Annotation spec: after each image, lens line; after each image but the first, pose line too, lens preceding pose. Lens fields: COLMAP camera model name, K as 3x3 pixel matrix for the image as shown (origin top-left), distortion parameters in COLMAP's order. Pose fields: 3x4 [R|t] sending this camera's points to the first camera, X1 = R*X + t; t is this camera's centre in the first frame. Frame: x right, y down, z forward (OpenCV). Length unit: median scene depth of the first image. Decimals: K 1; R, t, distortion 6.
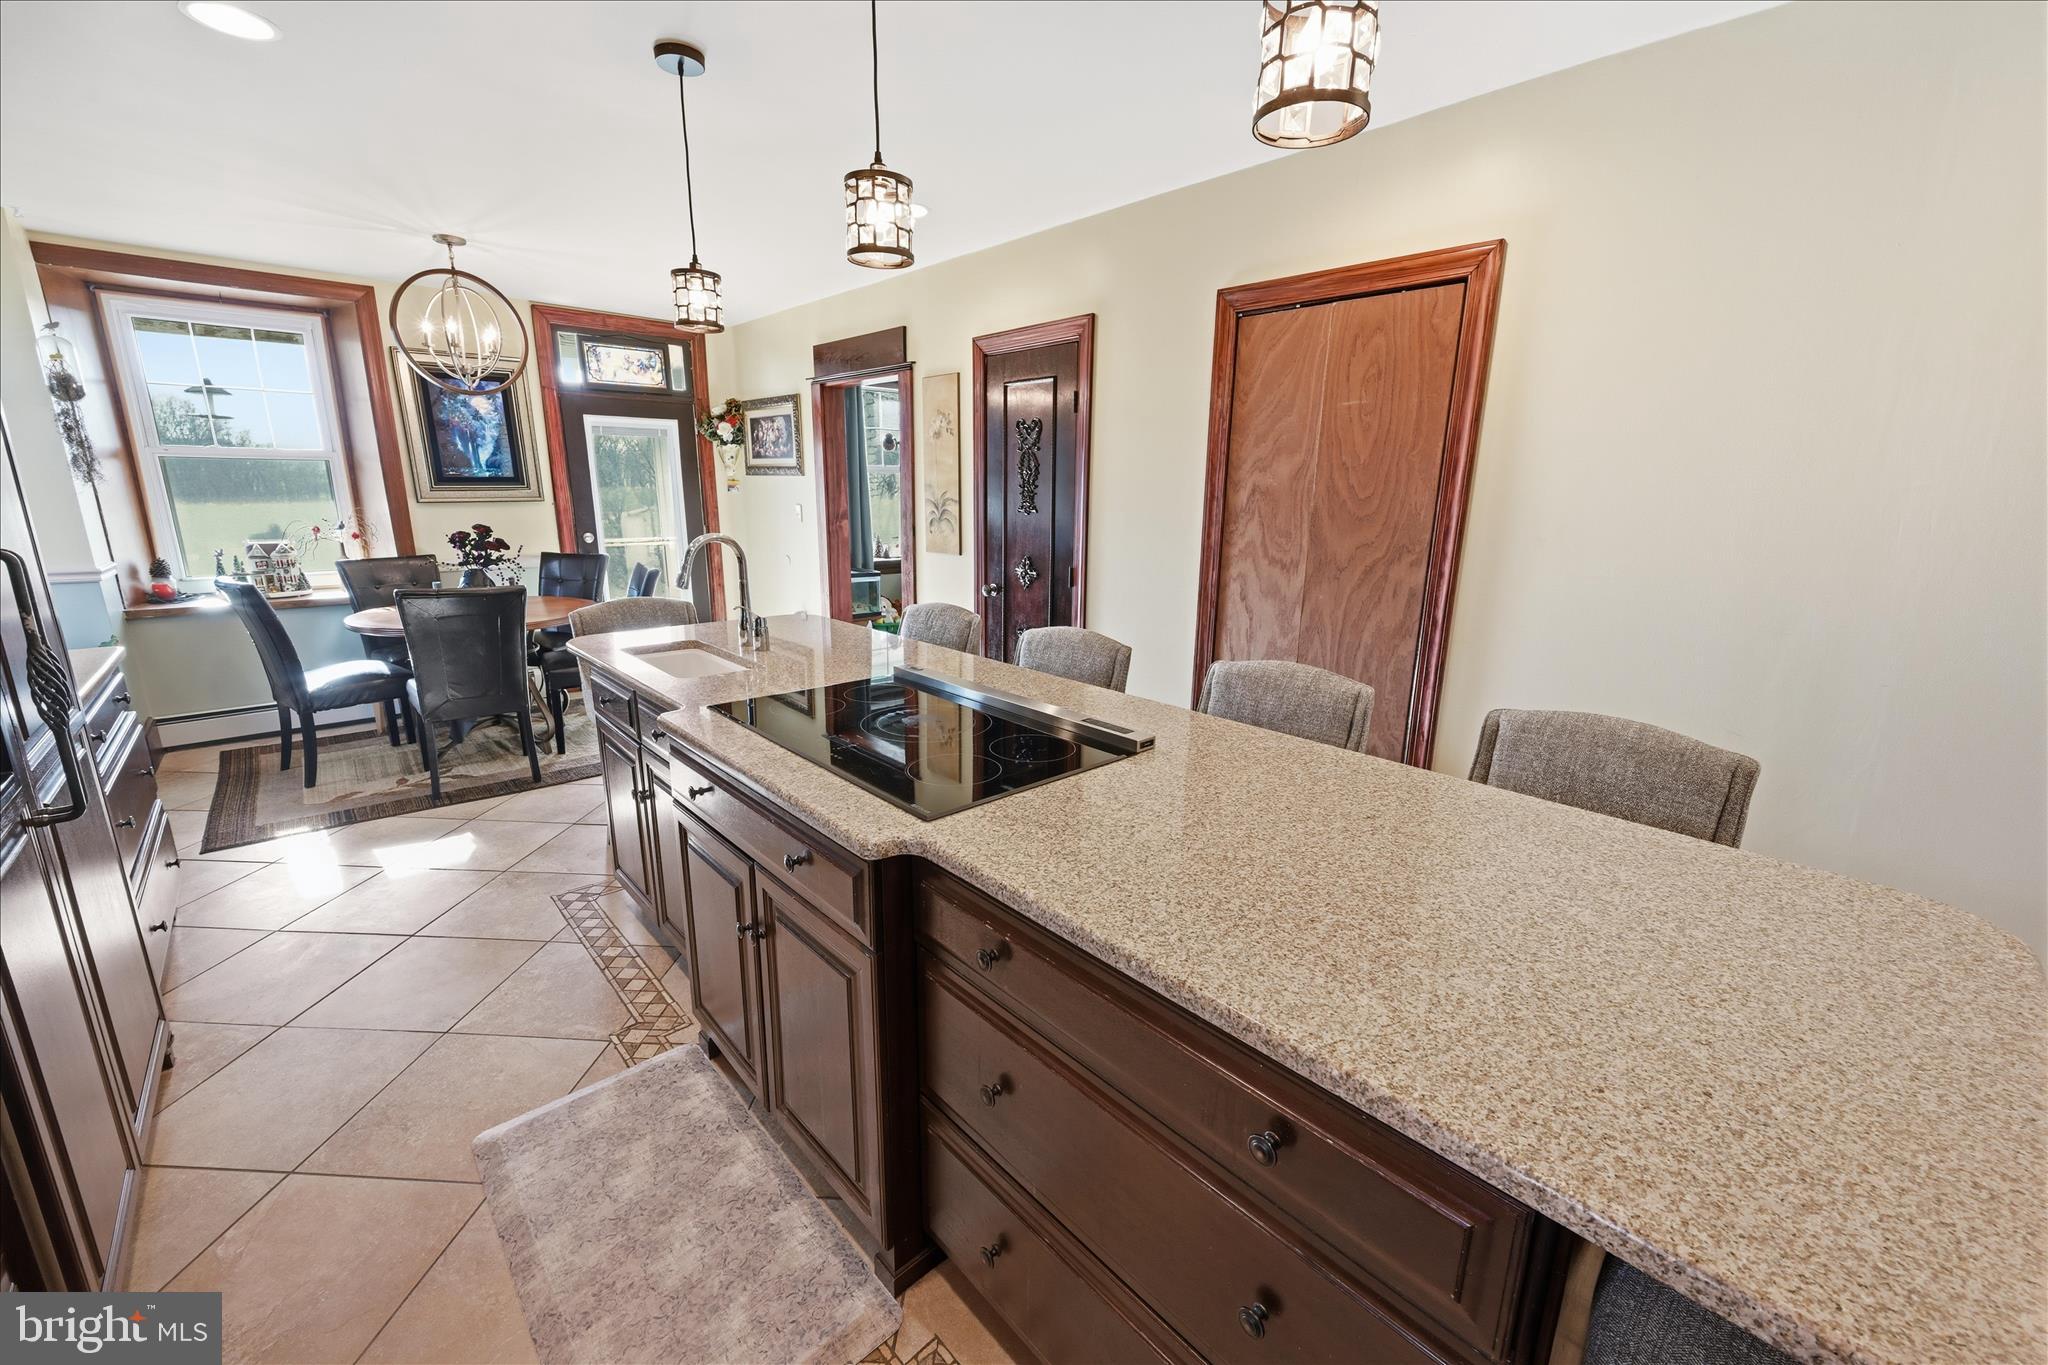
lens RADIAL K [[804.9, 0, 1024.0], [0, 804.9, 682.5], [0, 0, 1]] dist [-0.000414, -0.000034]
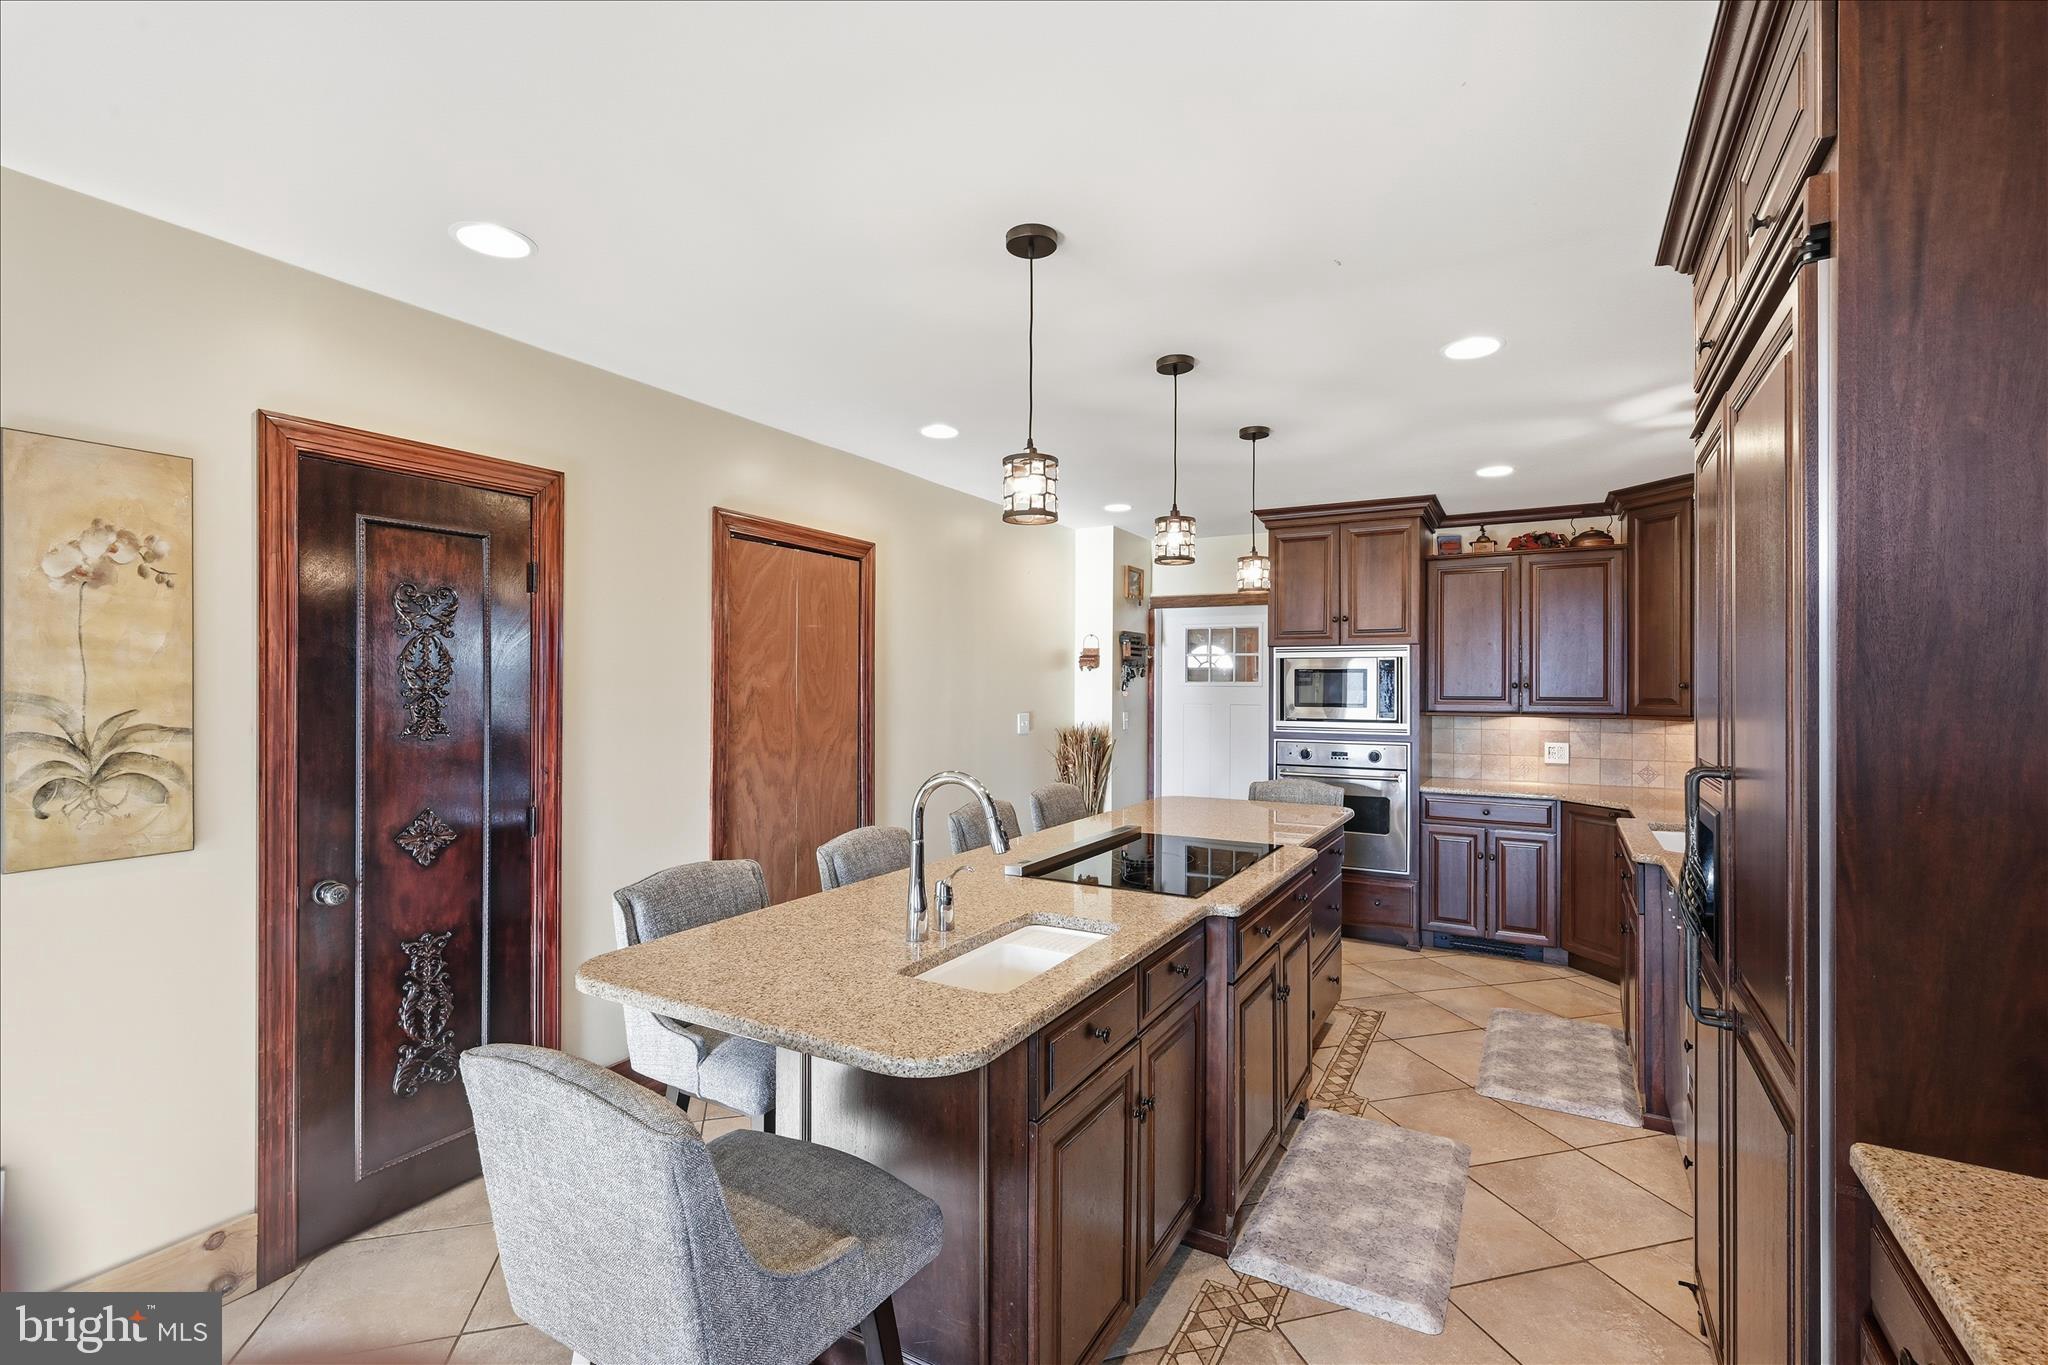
lens RADIAL K [[925.4, 0, 1024.0], [0, 925.4, 682.5], [0, 0, 1]] dist [0.001180, 0.000098]
pose [[-0.311724, -0.009675, 0.950124, -1.056953], [0.221932, 0.971548, 0.082707, -0.283071], [-0.923891, 0.236644, -0.300707, 1.071039]]
